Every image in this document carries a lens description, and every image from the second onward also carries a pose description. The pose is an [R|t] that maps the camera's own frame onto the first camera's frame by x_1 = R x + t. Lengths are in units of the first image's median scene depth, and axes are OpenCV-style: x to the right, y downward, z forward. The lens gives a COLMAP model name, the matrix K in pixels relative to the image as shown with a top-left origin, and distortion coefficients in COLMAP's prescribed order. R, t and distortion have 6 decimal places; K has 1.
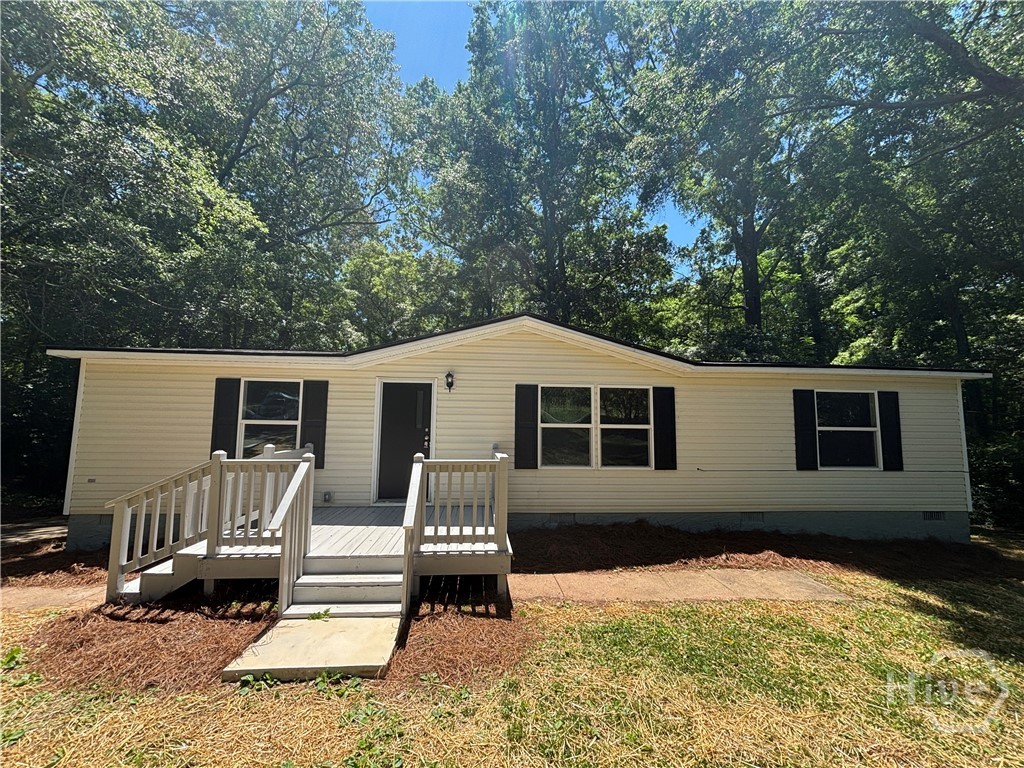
lens RADIAL K [[413.5, 0, 509.5], [0, 413.5, 383.5], [0, 0, 1]] dist [0.000187, -0.000332]
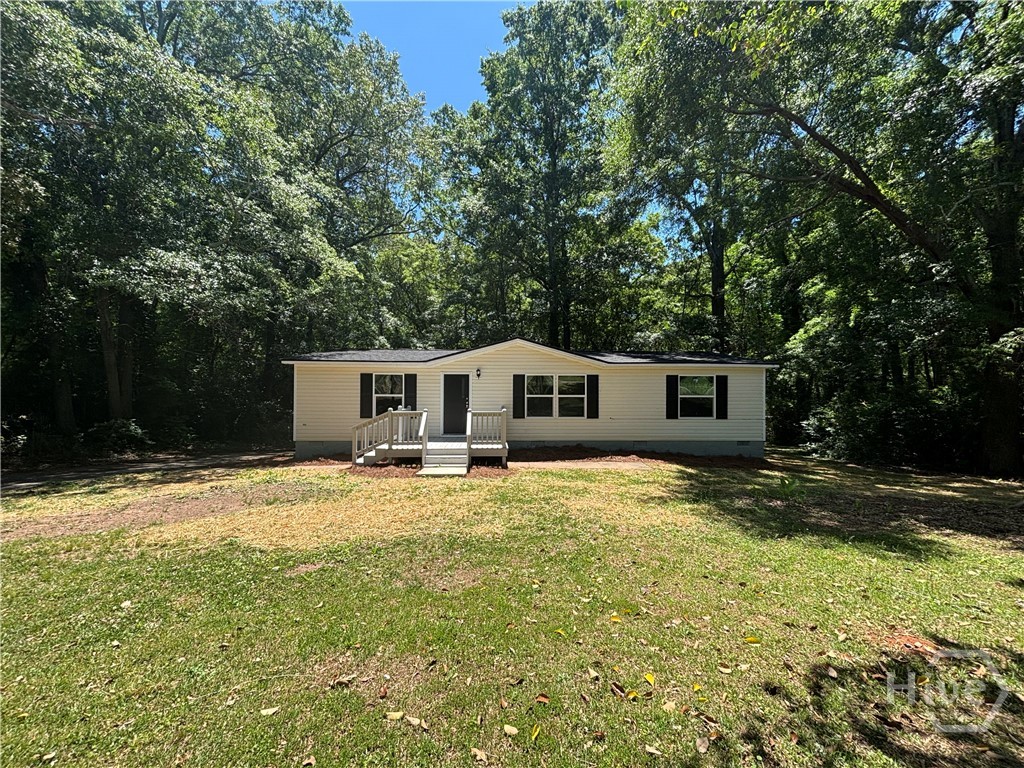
lens RADIAL K [[413.5, 0, 509.5], [0, 413.5, 383.5], [0, 0, 1]] dist [0.000187, -0.000332]
pose [[0.999253, -0.008209, -0.037766, 0.069130], [0.011307, 0.996521, 0.082577, -0.112726], [0.036957, -0.082942, 0.995869, -0.888778]]
